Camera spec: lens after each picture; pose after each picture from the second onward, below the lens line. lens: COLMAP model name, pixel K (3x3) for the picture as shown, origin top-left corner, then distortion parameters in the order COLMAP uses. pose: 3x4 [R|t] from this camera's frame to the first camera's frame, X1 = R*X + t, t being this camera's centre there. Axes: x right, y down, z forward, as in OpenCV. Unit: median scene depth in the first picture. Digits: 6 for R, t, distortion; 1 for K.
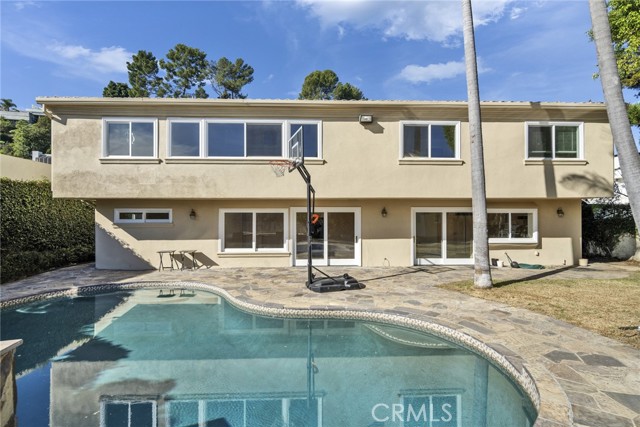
lens RADIAL K [[309.3, 0, 320.0], [0, 309.3, 213.5], [0, 0, 1]] dist [0.000202, 0.000051]
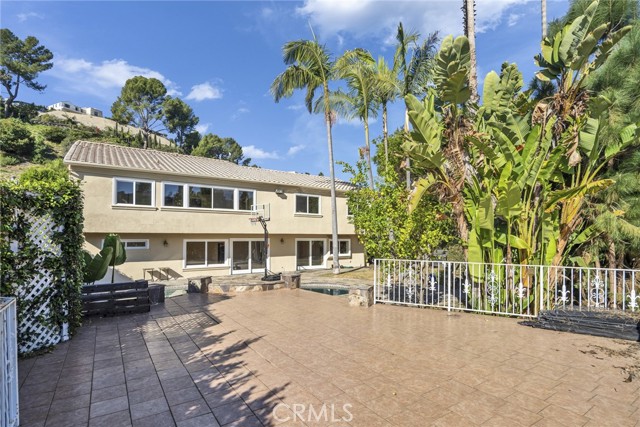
lens RADIAL K [[309.3, 0, 320.0], [0, 309.3, 213.5], [0, 0, 1]] dist [0.000202, 0.000051]
pose [[0.847440, 0.043695, 0.529090, -0.562426], [-0.010040, 0.997748, -0.066317, -0.046666], [-0.530796, 0.050887, 0.845971, -0.633233]]
